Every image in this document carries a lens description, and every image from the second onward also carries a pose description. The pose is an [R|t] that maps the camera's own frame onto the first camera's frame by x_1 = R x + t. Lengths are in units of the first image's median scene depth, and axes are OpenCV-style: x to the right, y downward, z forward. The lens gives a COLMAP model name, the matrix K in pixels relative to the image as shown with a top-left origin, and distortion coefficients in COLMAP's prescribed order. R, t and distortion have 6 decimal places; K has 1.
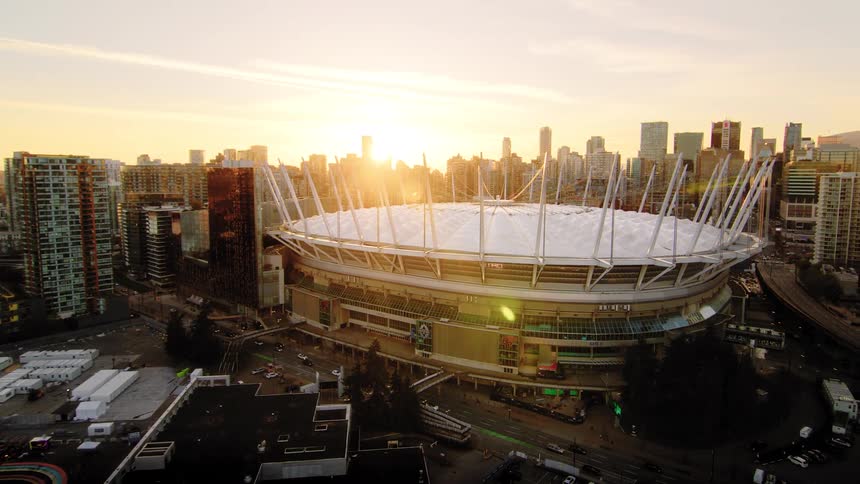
lens RADIAL K [[515.7, 0, 441.6], [0, 515.7, 228.9], [0, 0, 1]] dist [0.000797, -0.015531]
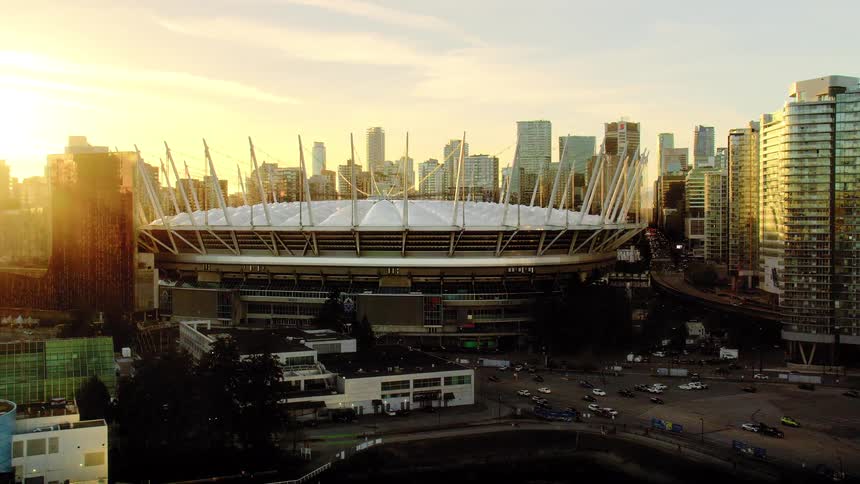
lens RADIAL K [[926.4, 0, 430.0], [0, 926.4, 242.0], [0, 0, 1]] dist [0.009271, 0.023449]
pose [[0.960394, -0.014512, 0.278266, -0.323453], [0.035677, 0.996828, -0.071147, 0.174353], [-0.276350, 0.078257, 0.957865, -0.690518]]
